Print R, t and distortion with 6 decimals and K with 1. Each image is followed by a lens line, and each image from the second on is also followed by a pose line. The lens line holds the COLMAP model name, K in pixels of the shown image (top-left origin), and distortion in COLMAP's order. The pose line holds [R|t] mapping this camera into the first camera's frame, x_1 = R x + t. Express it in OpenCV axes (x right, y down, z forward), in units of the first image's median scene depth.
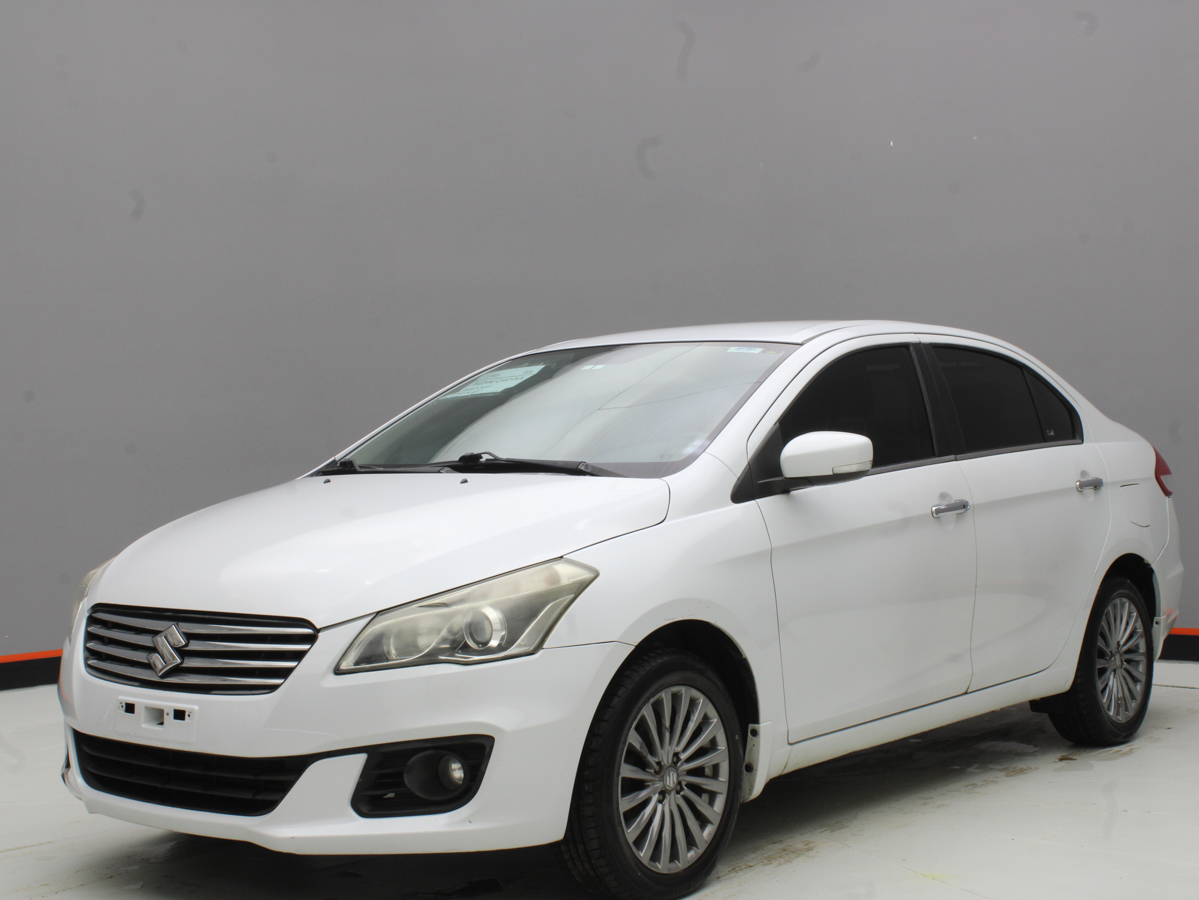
lens RADIAL K [[1864.1, 0, 599.5], [0, 1864.1, 450.0], [0, 0, 1]] dist [-0.069001, -0.033152]
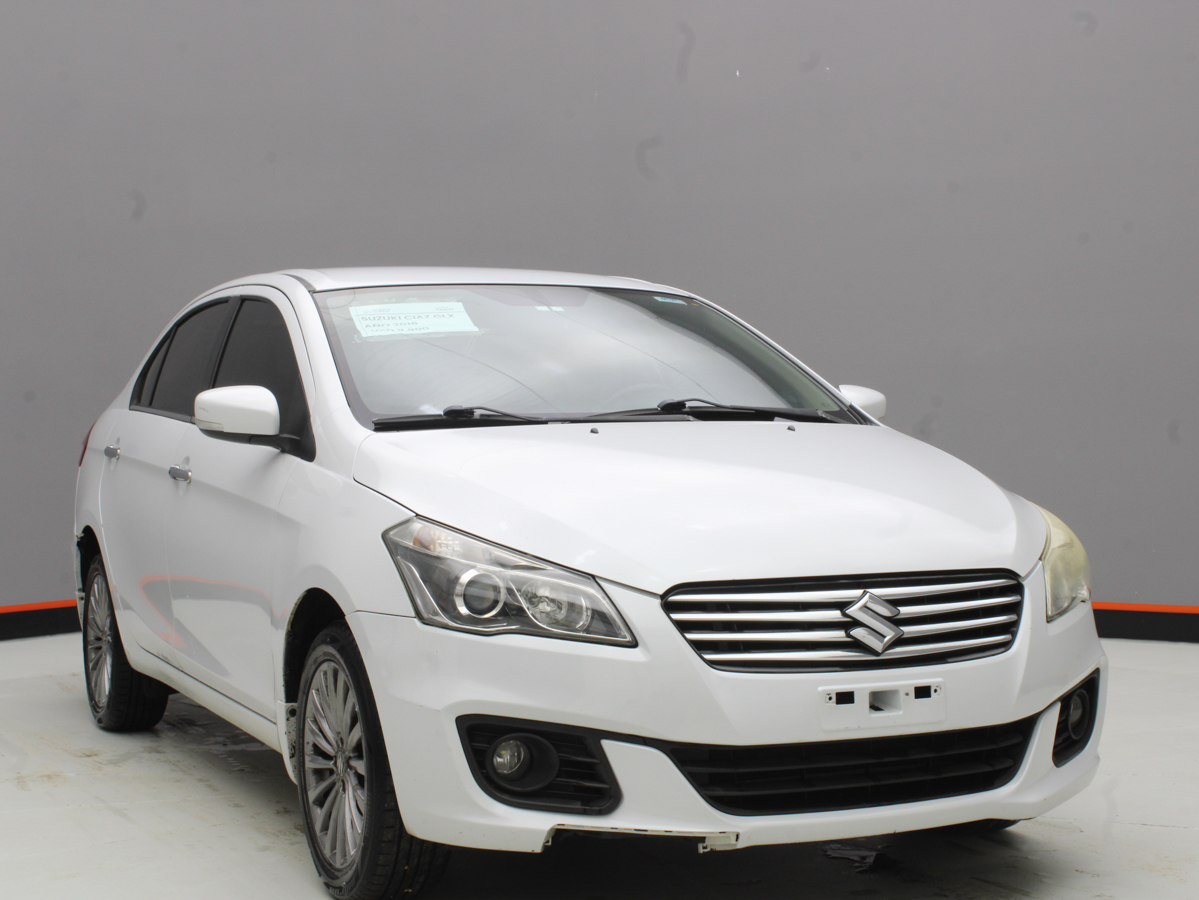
lens RADIAL K [[2034.7, 0, 599.5], [0, 2034.7, 450.0], [0, 0, 1]] dist [-0.060462, -0.011630]
pose [[0.453550, -0.005326, 0.891215, -1.072372], [0.003675, 0.999985, 0.004105, 0.024300], [-0.891223, 0.001413, 0.453563, 0.666305]]
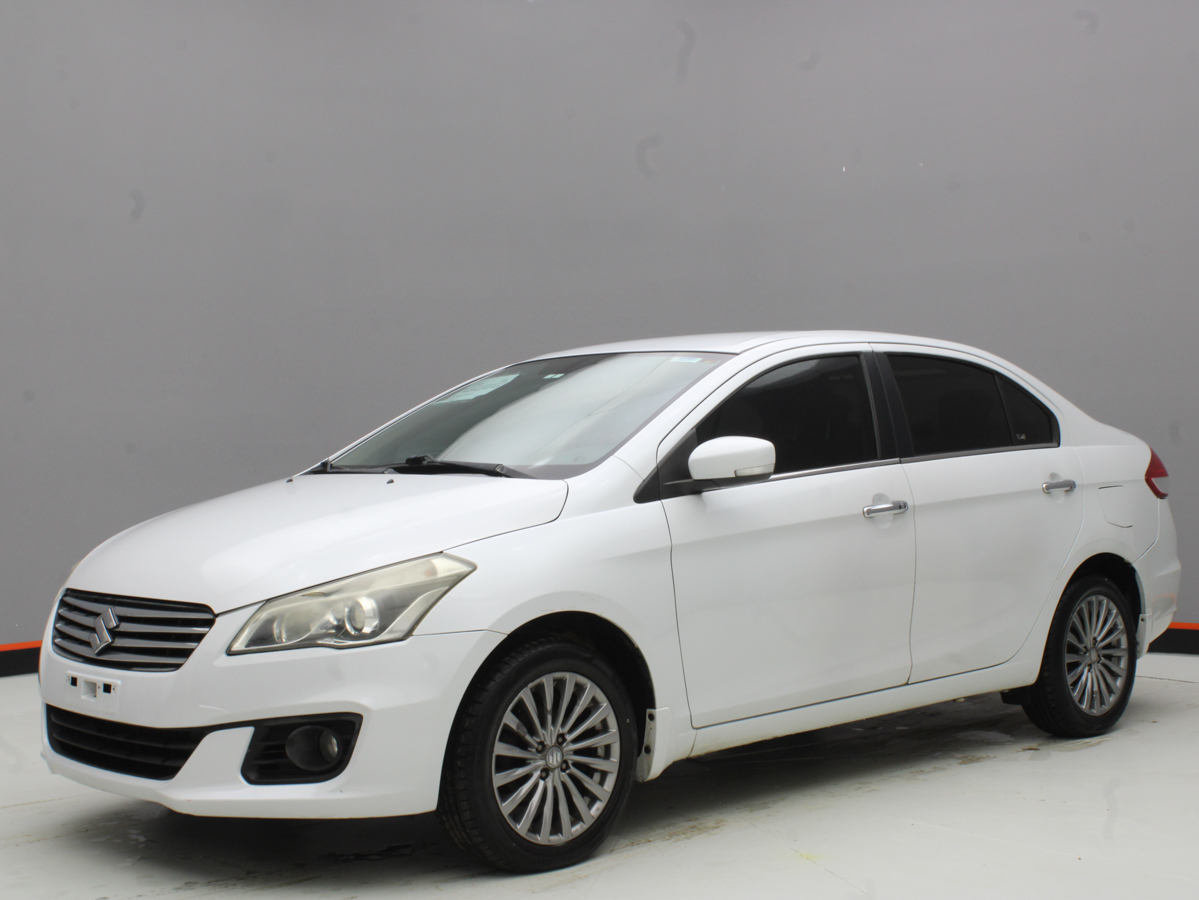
lens RADIAL K [[1736.5, 0, 599.5], [0, 1736.5, 450.0], [0, 0, 1]] dist [-0.081289, 0.019550]
pose [[0.990528, 0.002218, -0.137293, 0.200850], [-0.002053, 0.999997, 0.001343, -0.003673], [0.137296, -0.001049, 0.990530, 0.005317]]
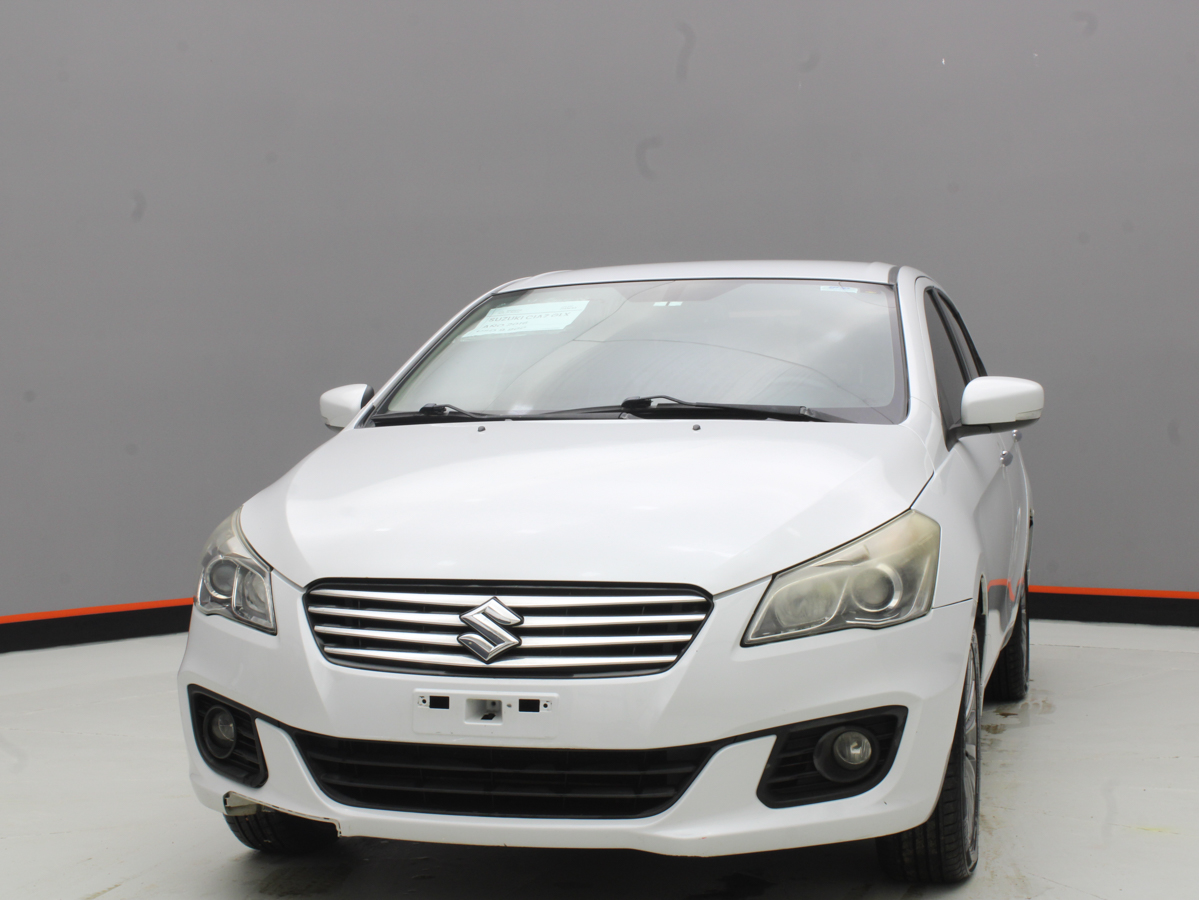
lens RADIAL K [[2034.7, 0, 599.5], [0, 2034.7, 450.0], [0, 0, 1]] dist [-0.060462, -0.011630]
pose [[0.913258, -0.003680, 0.407364, -0.537457], [-0.003586, 0.999848, 0.017070, 0.011694], [-0.407365, -0.017050, 0.913106, 0.146960]]
